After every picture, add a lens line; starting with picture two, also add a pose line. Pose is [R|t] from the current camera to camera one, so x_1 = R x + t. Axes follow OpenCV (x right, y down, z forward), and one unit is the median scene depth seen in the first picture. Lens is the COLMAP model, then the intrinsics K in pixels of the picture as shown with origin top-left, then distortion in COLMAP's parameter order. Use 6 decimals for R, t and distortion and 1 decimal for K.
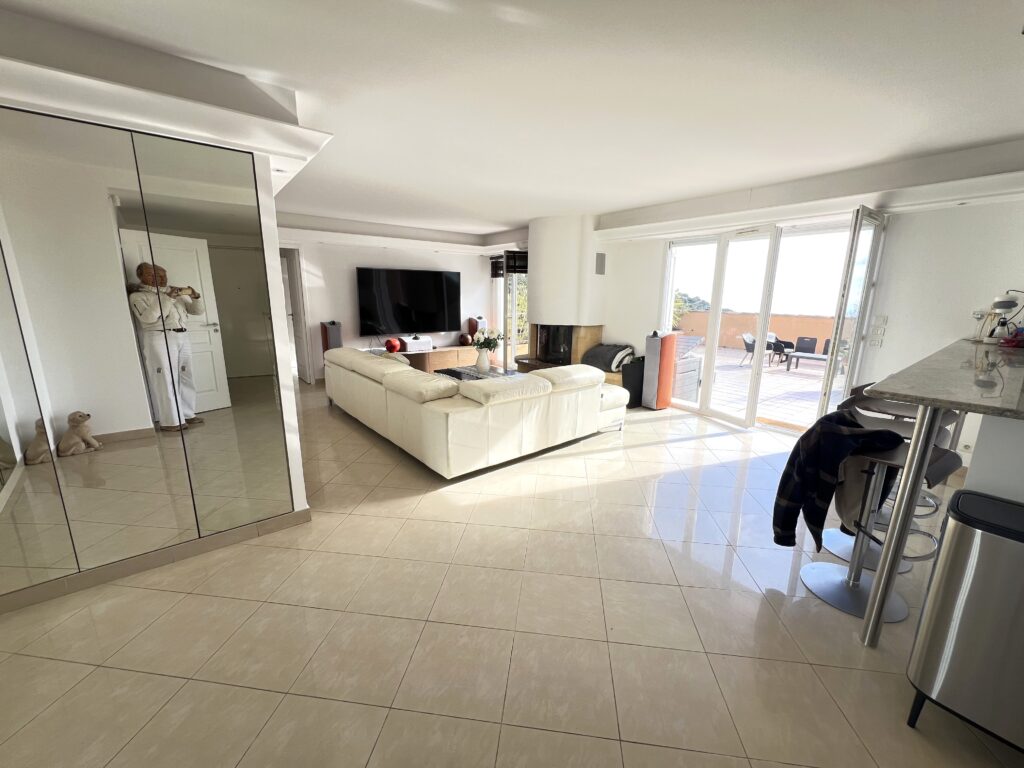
lens RADIAL K [[410.5, 0, 514.6], [0, 410.5, 382.9], [0, 0, 1]] dist [0.012902, -0.000047]
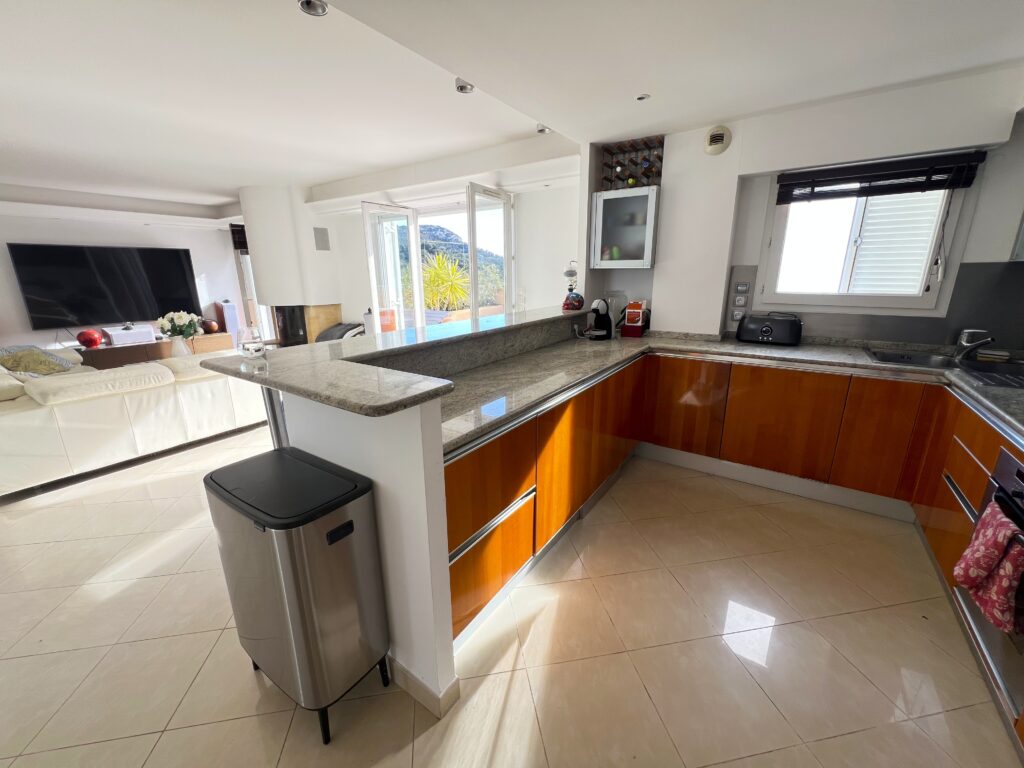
lens RADIAL K [[410.5, 0, 507.9], [0, 410.5, 385.4], [0, 0, 1]] dist [0.012902, -0.000047]
pose [[0.961241, -0.096705, 0.258195, 0.335009], [0.081936, 0.994357, 0.067386, 0.017733], [-0.263255, -0.043619, 0.963740, -0.046200]]
